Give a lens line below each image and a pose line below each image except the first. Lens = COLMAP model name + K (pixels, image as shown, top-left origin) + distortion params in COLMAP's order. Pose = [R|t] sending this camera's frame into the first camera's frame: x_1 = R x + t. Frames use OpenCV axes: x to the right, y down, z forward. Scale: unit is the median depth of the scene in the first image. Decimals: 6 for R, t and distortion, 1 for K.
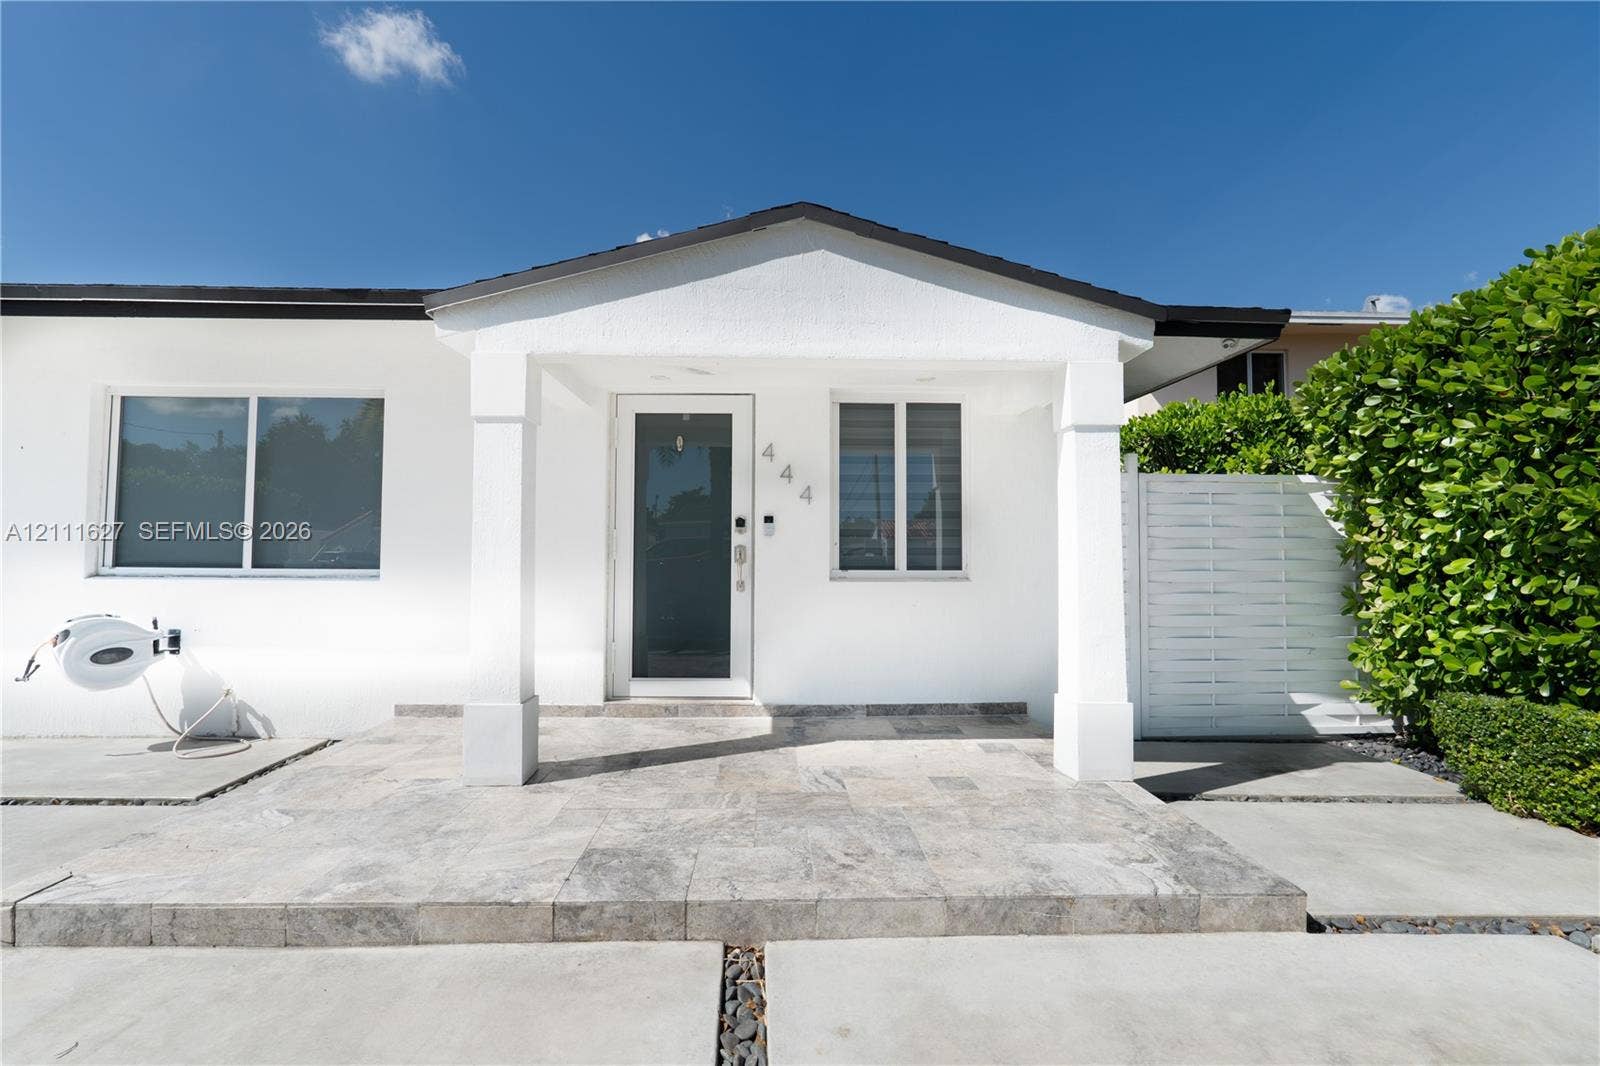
lens RADIAL K [[729.5, 0, 789.3], [0, 729.5, 532.3], [0, 0, 1]] dist [-0.001906, -0.000642]
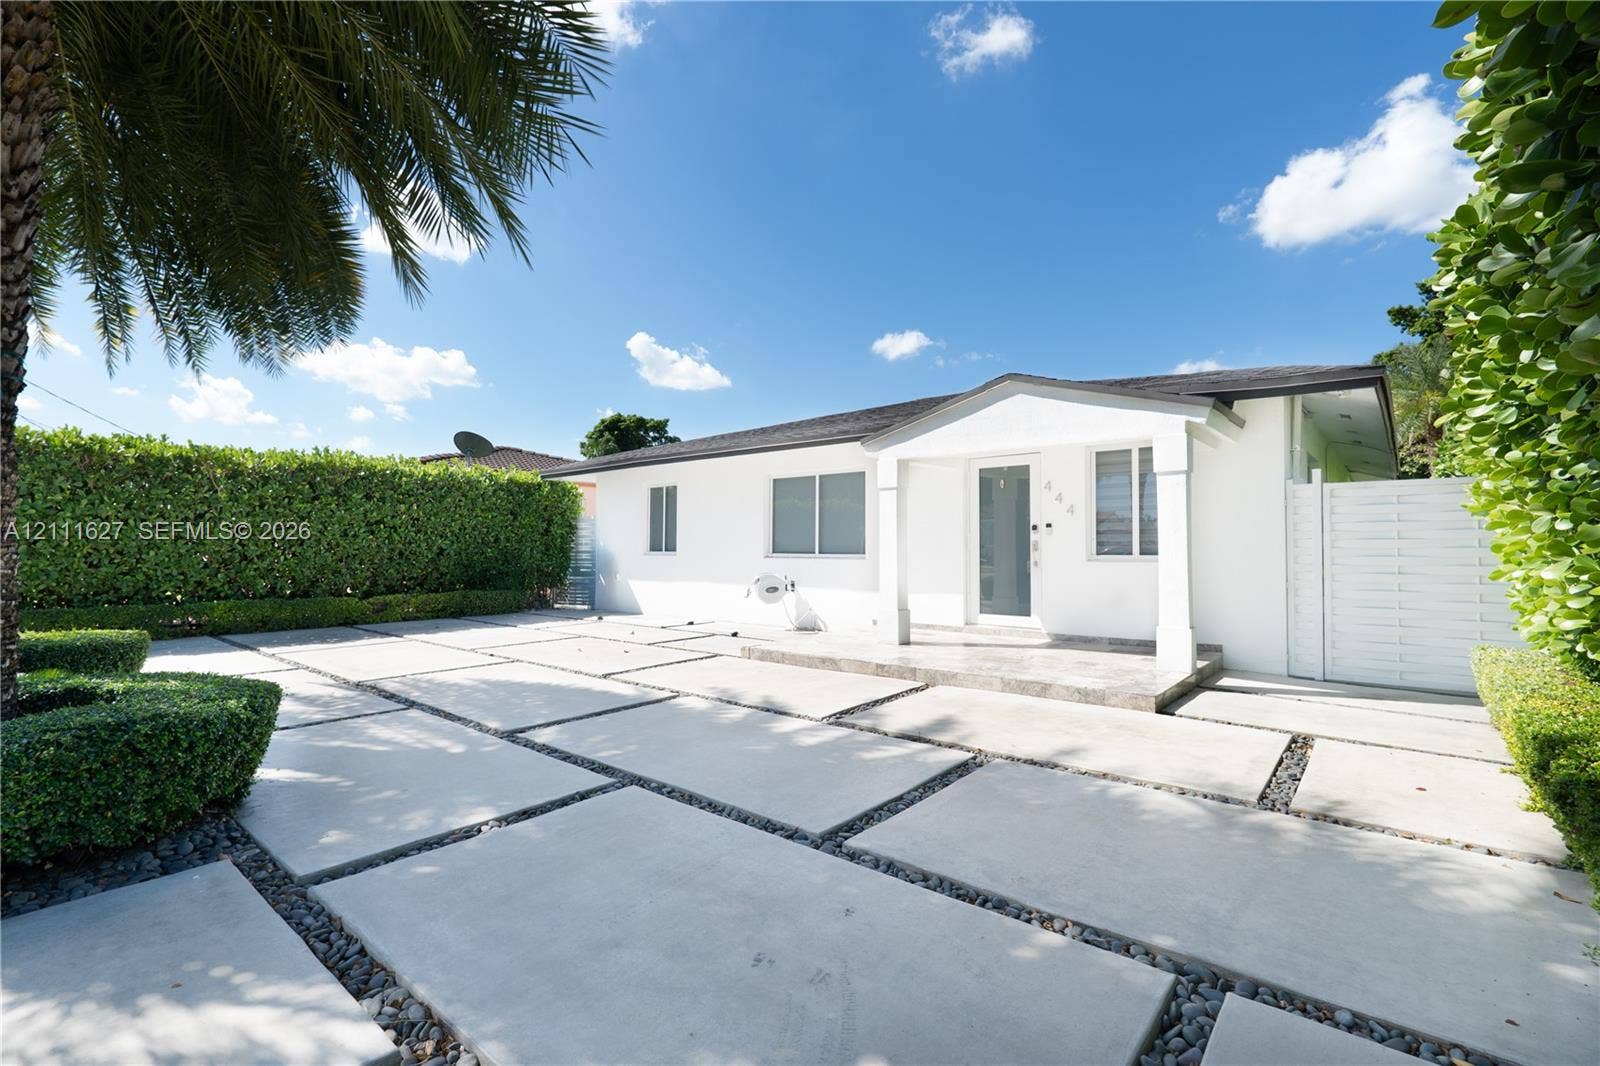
lens RADIAL K [[729.5, 0, 790.4], [0, 729.5, 532.4], [0, 0, 1]] dist [-0.001906, -0.000642]
pose [[0.740243, -0.019415, -0.672059, 0.681433], [0.026975, 0.999636, 0.000834, -0.019428], [0.671798, -0.018746, 0.740497, -0.685413]]
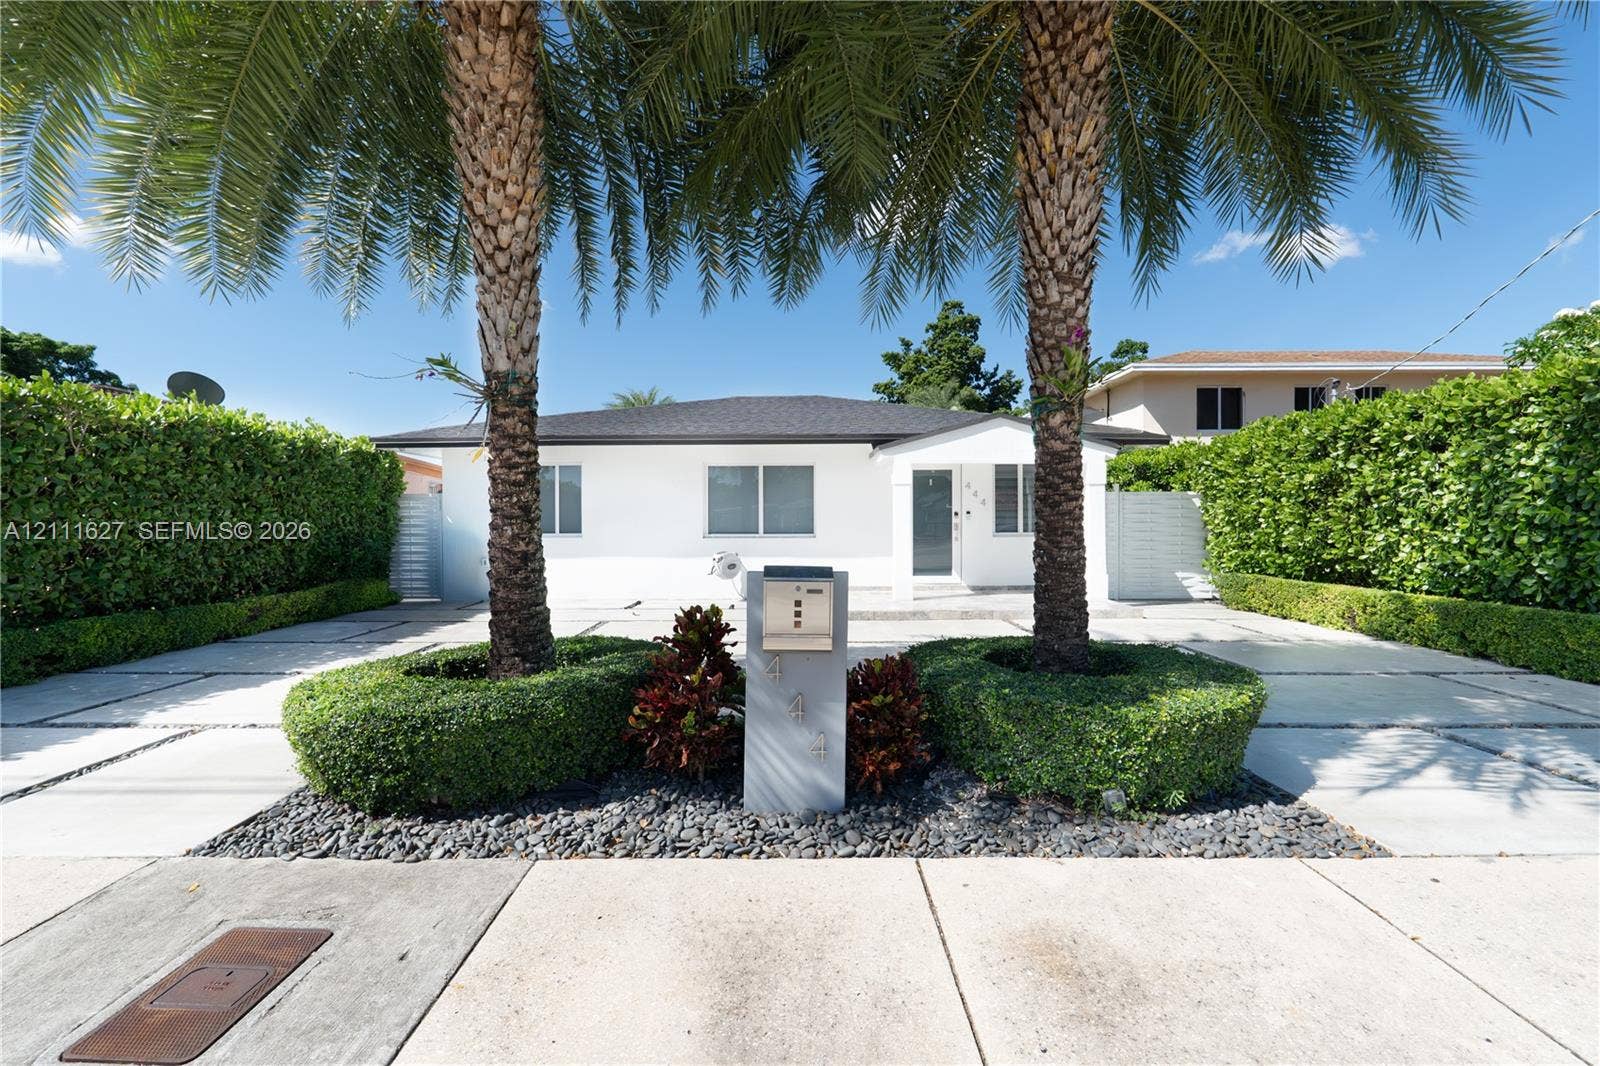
lens RADIAL K [[729.5, 0, 791.2], [0, 729.5, 525.6], [0, 0, 1]] dist [-0.001906, -0.000642]
pose [[0.998881, -0.009812, -0.046267, -0.527199], [0.011715, 0.999089, 0.041034, -0.083617], [0.045822, -0.041530, 0.998086, -1.551495]]
